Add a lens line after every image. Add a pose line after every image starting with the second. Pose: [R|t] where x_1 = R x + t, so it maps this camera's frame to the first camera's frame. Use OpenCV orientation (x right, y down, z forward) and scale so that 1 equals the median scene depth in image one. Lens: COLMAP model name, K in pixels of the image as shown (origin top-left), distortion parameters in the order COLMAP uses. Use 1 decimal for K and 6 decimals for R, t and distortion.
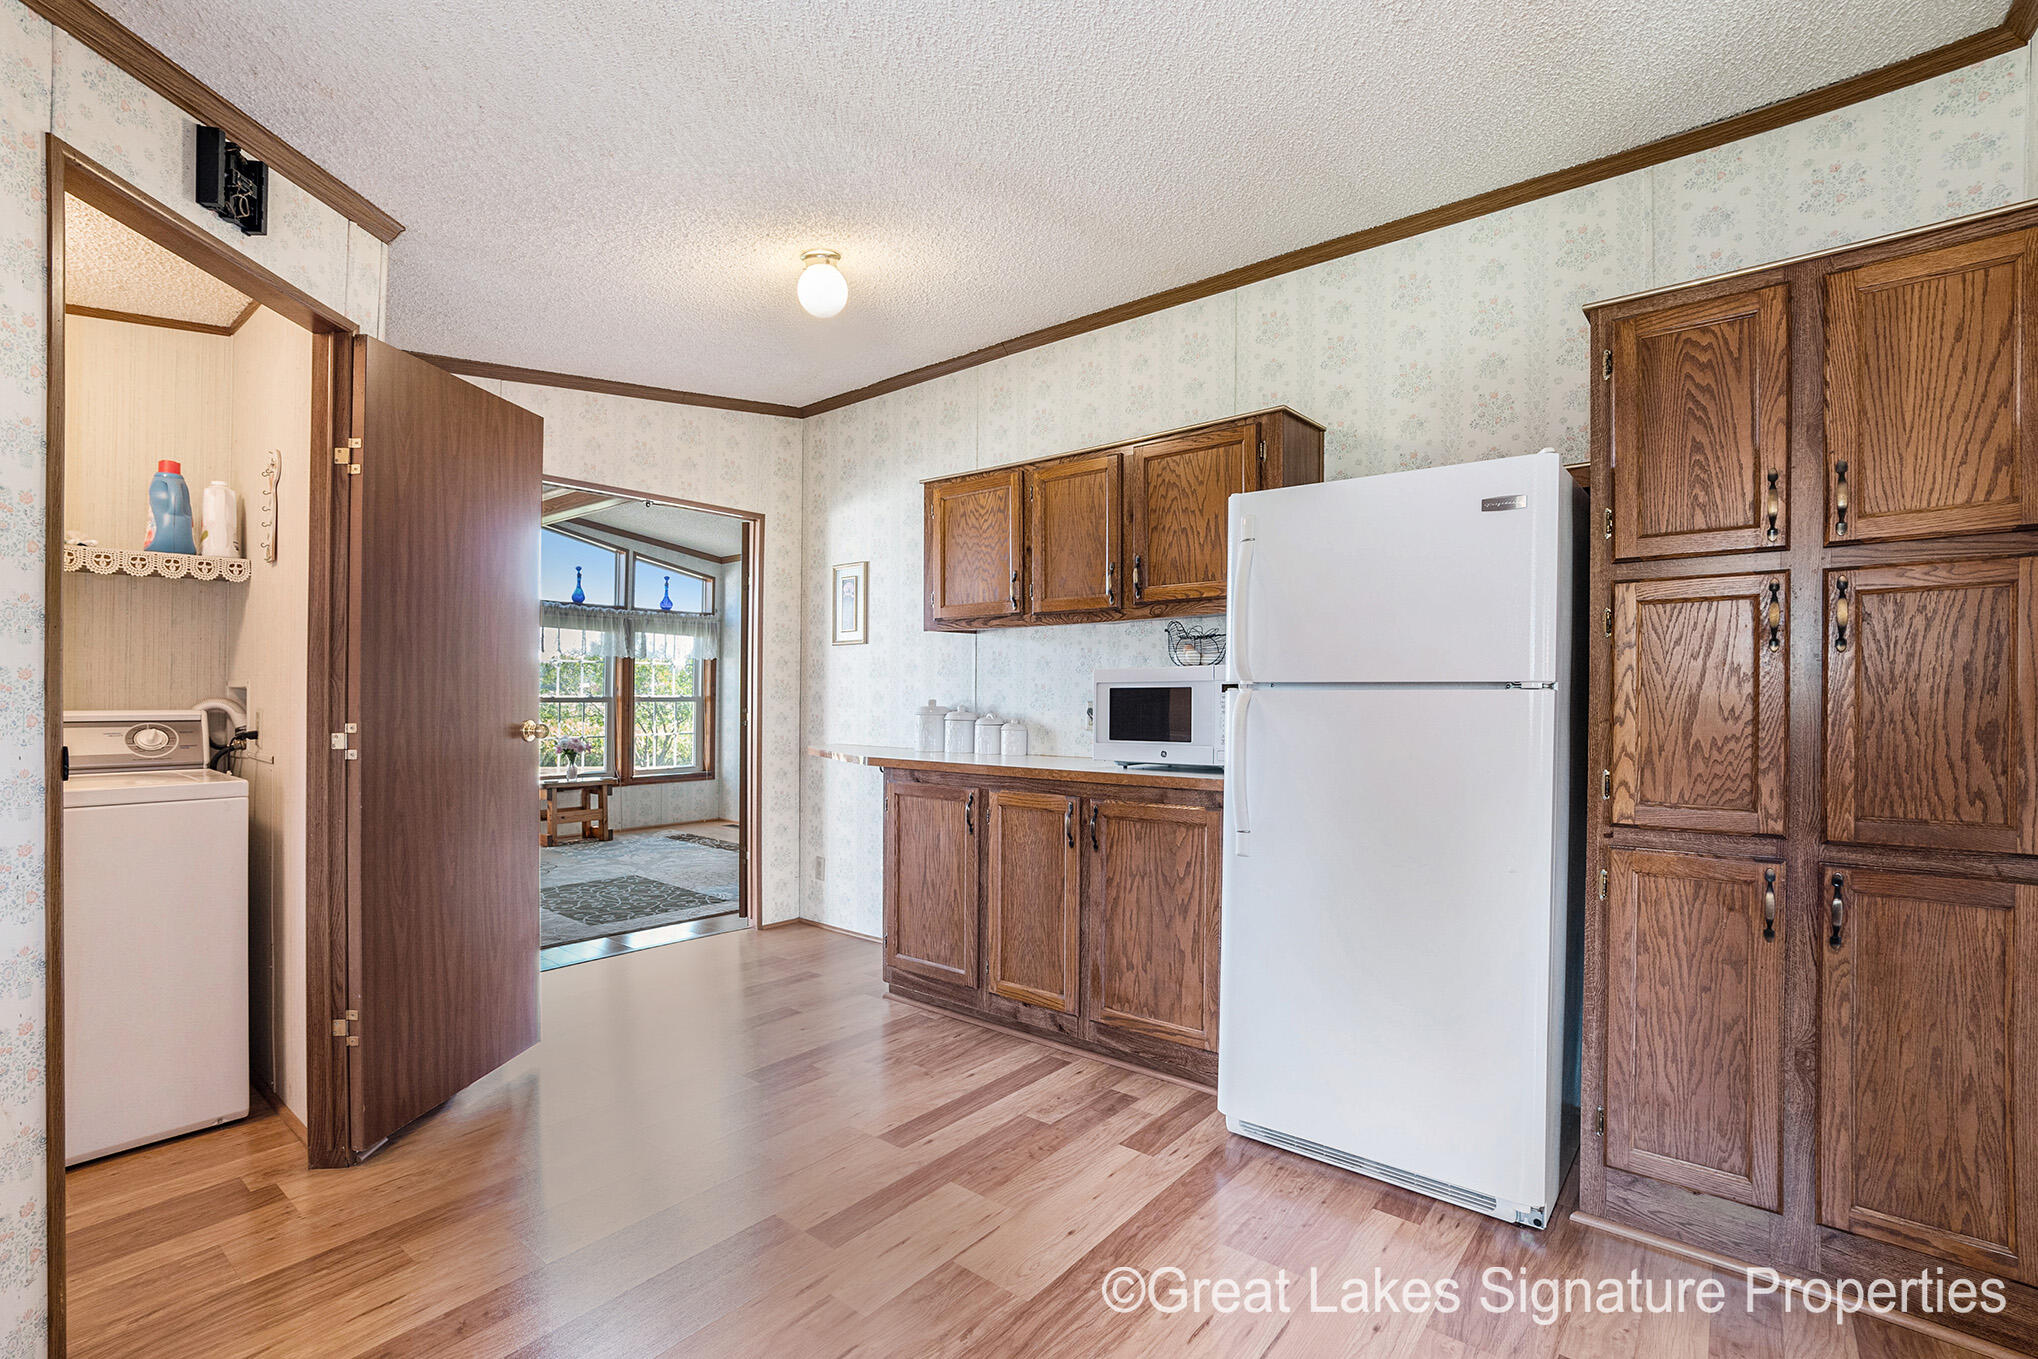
lens RADIAL K [[935.2, 0, 1015.4], [0, 935.2, 693.6], [0, 0, 1]] dist [-0.017178, 0.002358]
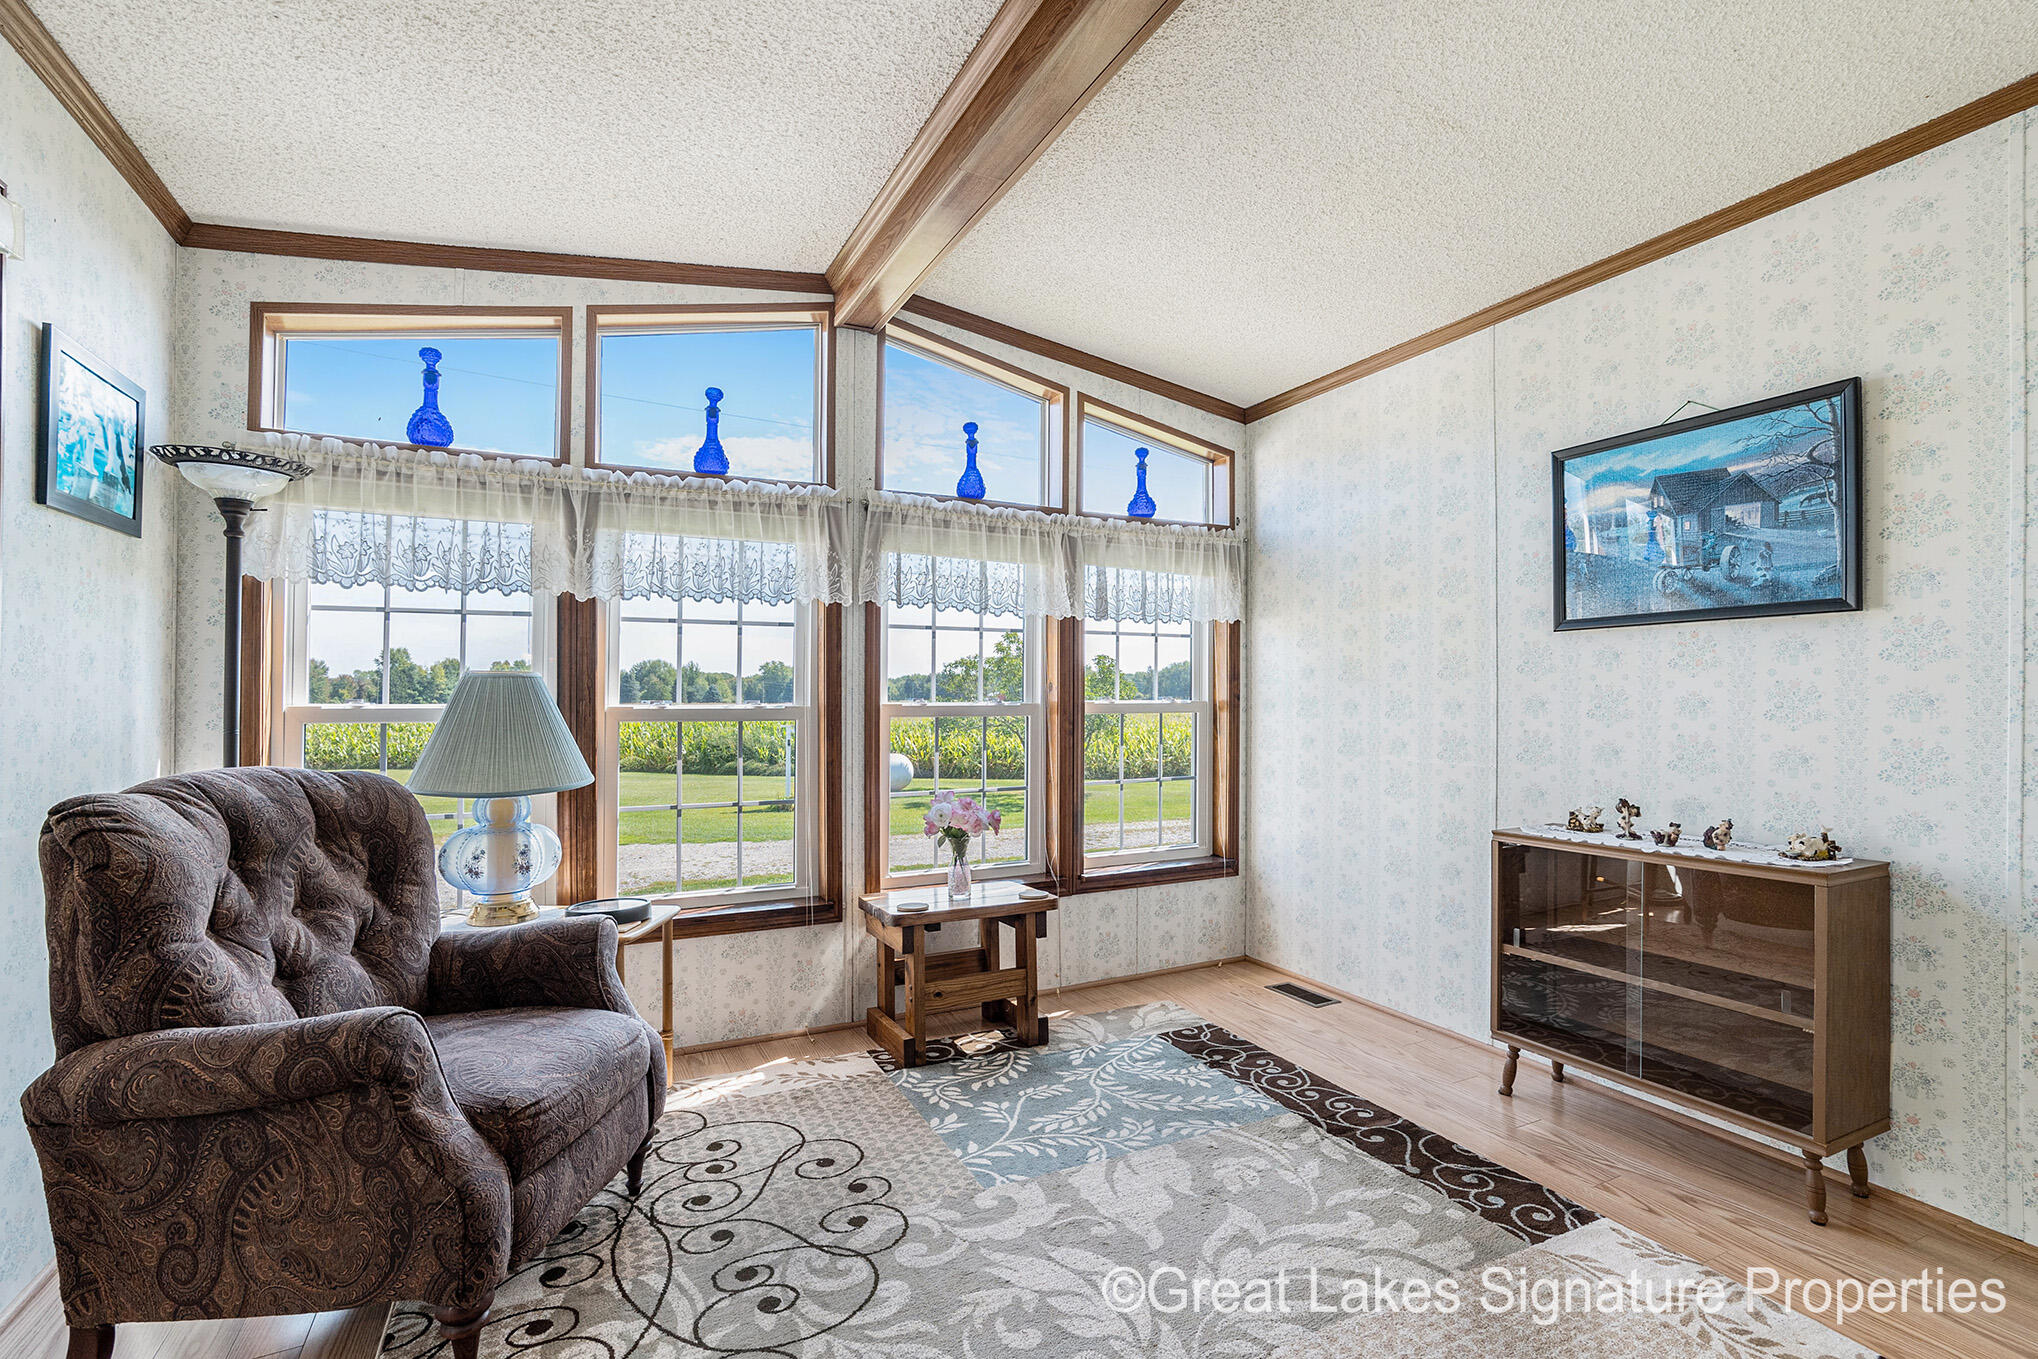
lens RADIAL K [[935.2, 0, 1000.3], [0, 935.2, 685.7], [0, 0, 1]] dist [-0.017178, 0.002358]
pose [[0.911335, -0.012599, -0.411473, -0.249427], [0.007329, 0.999870, -0.014384, 0.001400], [0.411601, 0.010093, 0.911308, 0.546873]]
